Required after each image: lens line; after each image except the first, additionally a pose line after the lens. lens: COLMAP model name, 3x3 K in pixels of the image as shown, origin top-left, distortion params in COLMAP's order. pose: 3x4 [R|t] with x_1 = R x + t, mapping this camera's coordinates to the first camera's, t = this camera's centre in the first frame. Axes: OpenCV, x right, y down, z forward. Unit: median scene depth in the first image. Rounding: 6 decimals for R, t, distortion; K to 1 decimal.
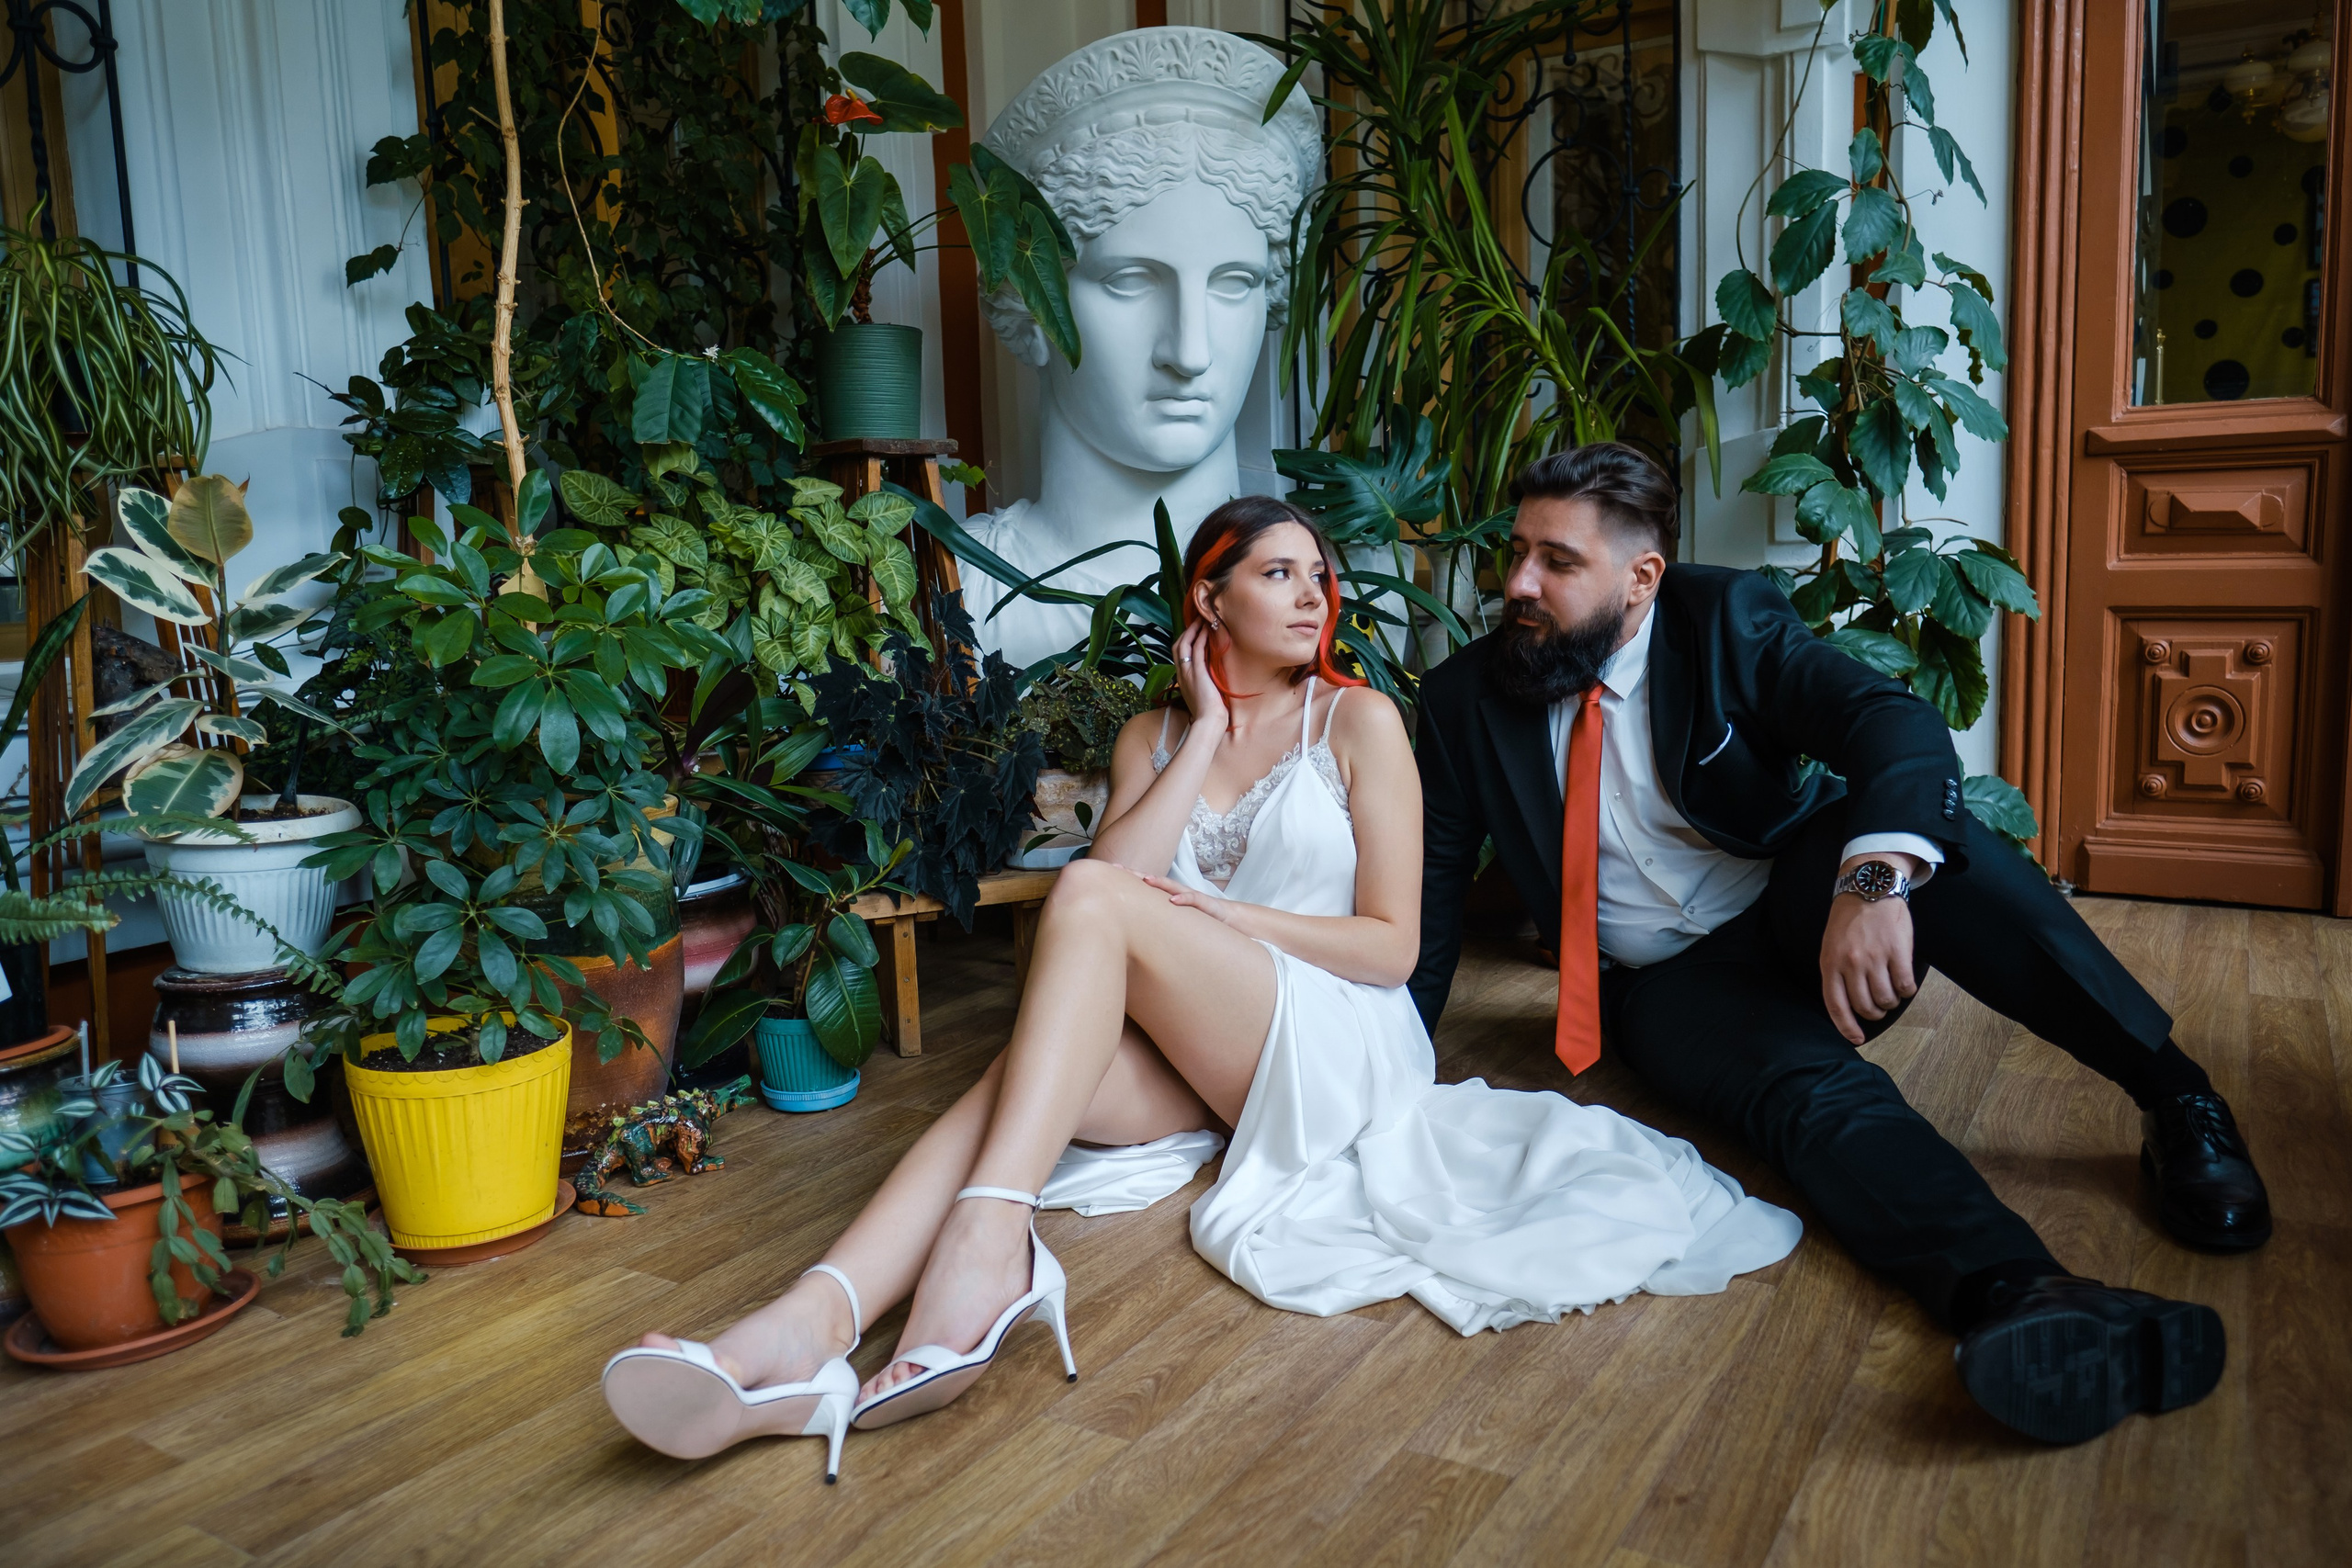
lens RADIAL K [[1664.4, 0, 1176.0], [0, 1664.4, 784.0], [0, 0, 1]] dist [-0.003366, 0.000273]
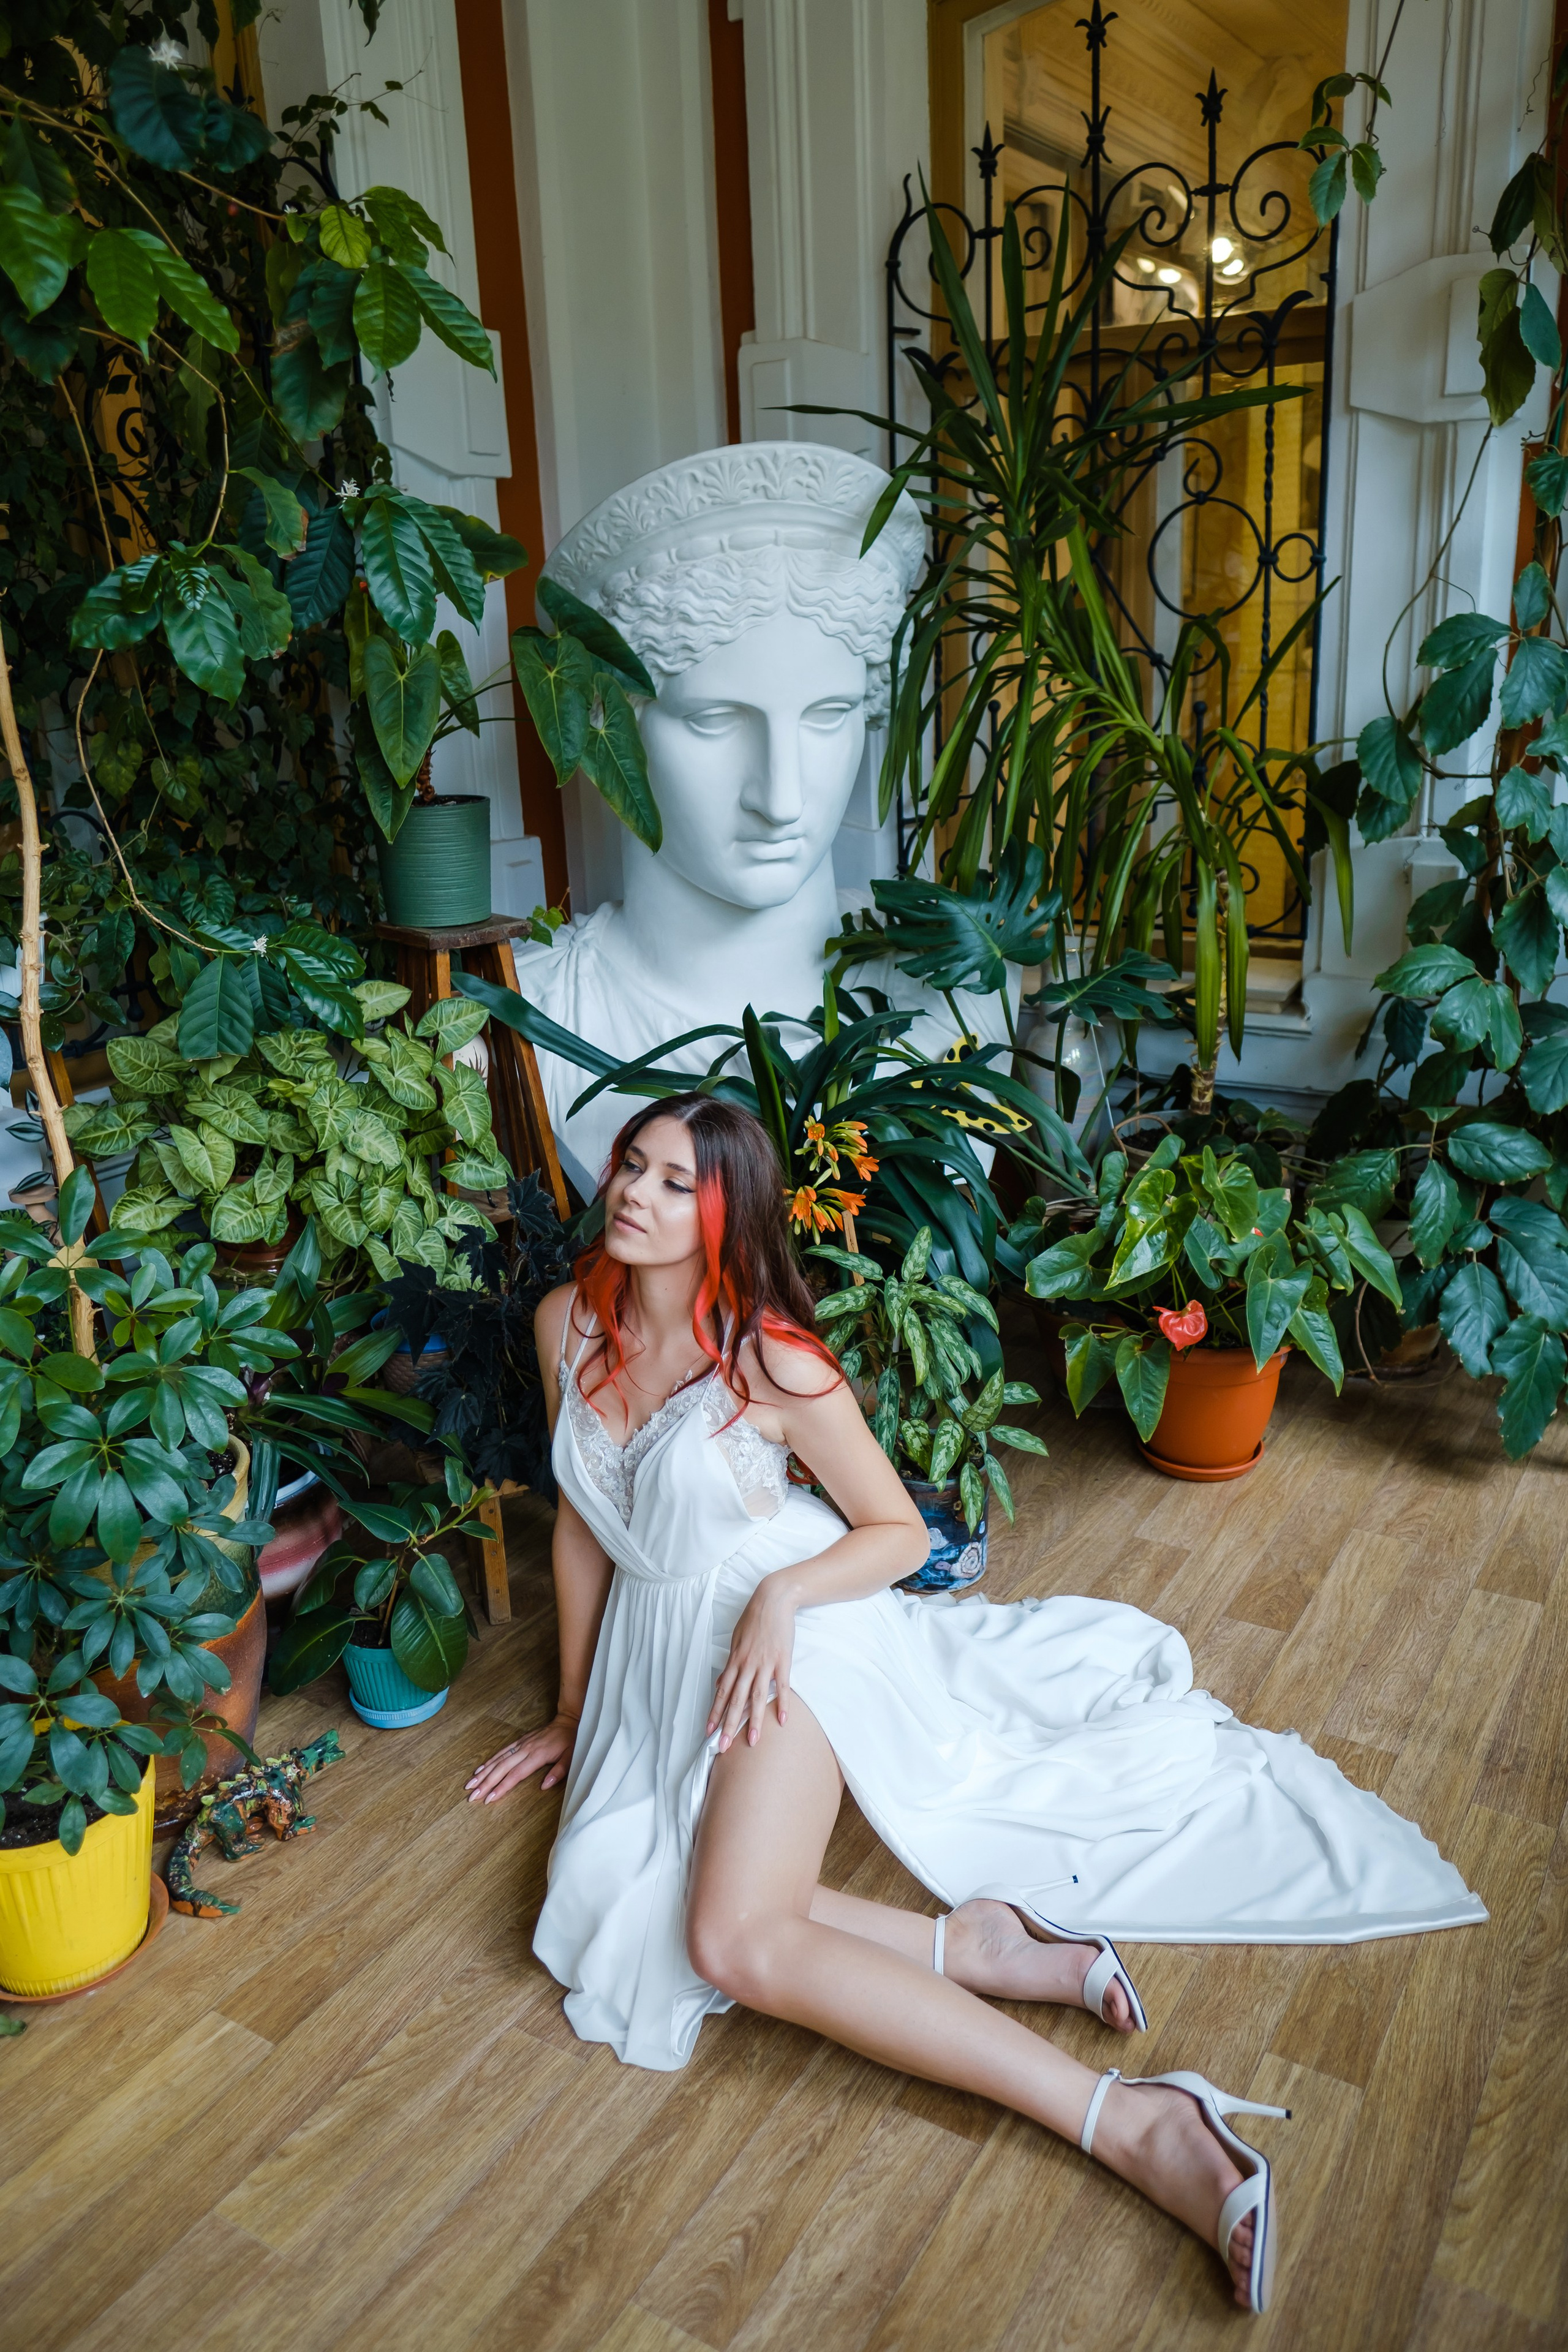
lens RADIAL K [[1704.6, 0, 764.4], [0, 1704.6, 1173.1], [0, 0, 1]] dist [-0.006508, 0.005075]
pose [[0.999940, -0.006464, -0.008895, 0.006527], [0.007800, 0.987172, 0.159472, -0.217898], [0.007750, -0.159532, 0.987162, 0.037928]]
